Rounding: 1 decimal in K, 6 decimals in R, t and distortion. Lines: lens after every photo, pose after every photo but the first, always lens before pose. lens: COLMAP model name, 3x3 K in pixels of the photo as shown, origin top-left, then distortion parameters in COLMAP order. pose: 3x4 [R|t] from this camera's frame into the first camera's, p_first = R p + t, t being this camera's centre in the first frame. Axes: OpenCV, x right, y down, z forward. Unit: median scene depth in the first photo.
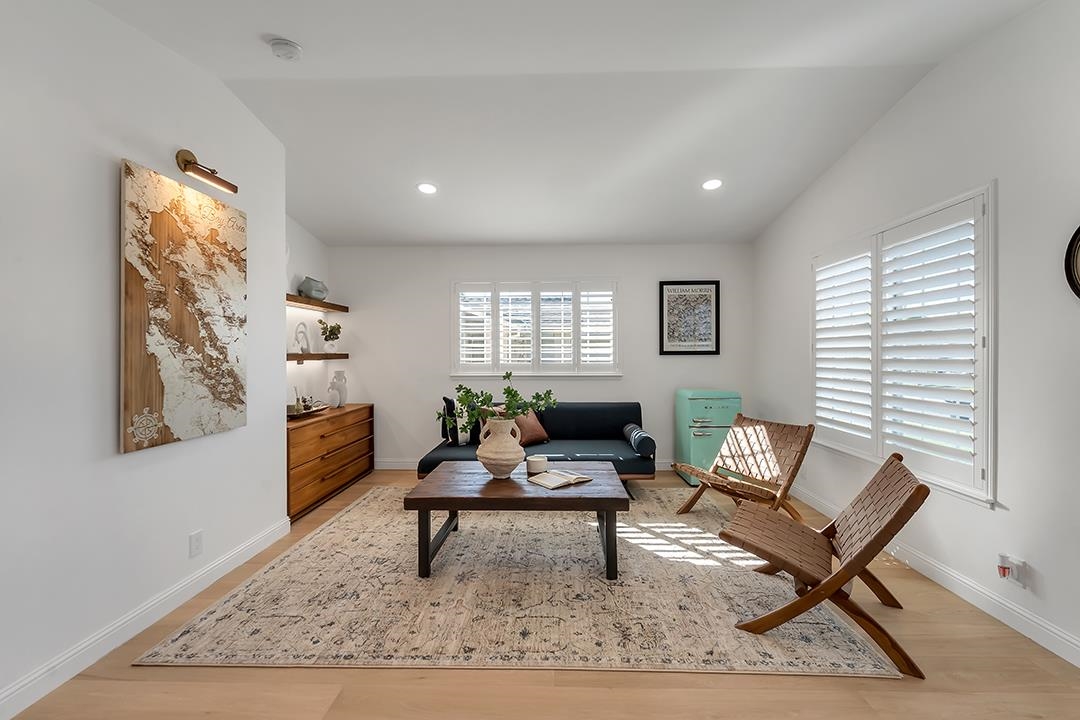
lens RADIAL K [[445.1, 0, 542.9], [0, 445.1, 354.8], [0, 0, 1]] dist [-0.000330, -0.000533]
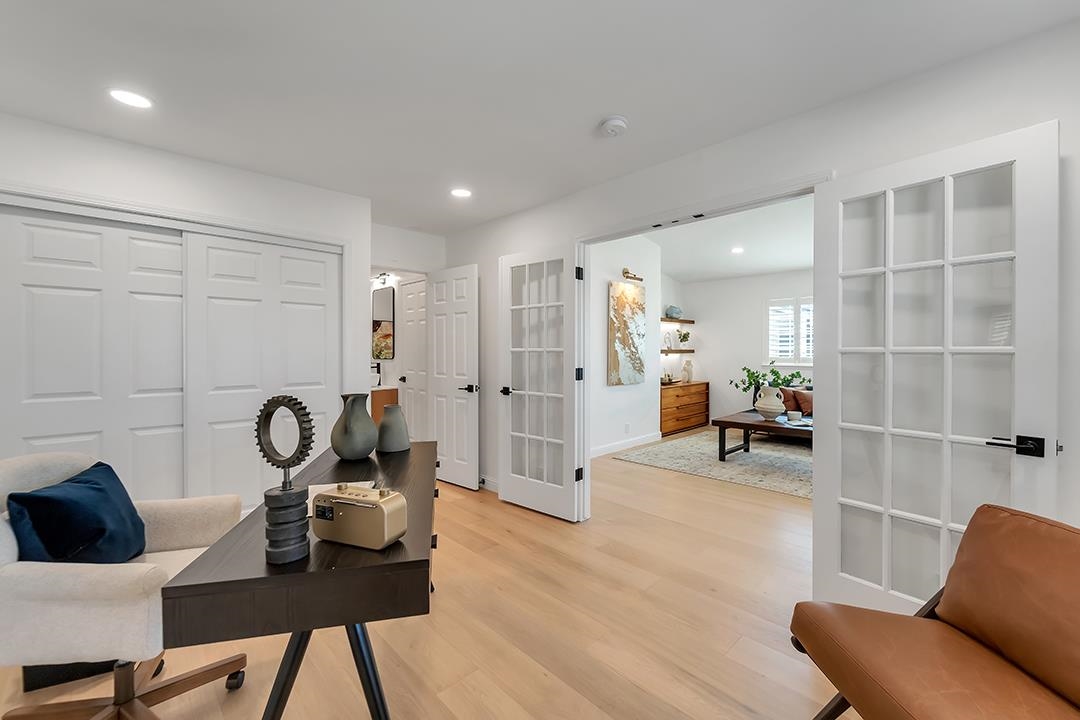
lens RADIAL K [[445.1, 0, 542.9], [0, 445.1, 354.8], [0, 0, 1]] dist [-0.000330, -0.000533]
pose [[0.718187, 0.010956, -0.695764, 0.517569], [-0.003424, 0.999920, 0.012212, -0.004288], [0.695842, -0.006388, 0.718167, -0.955545]]
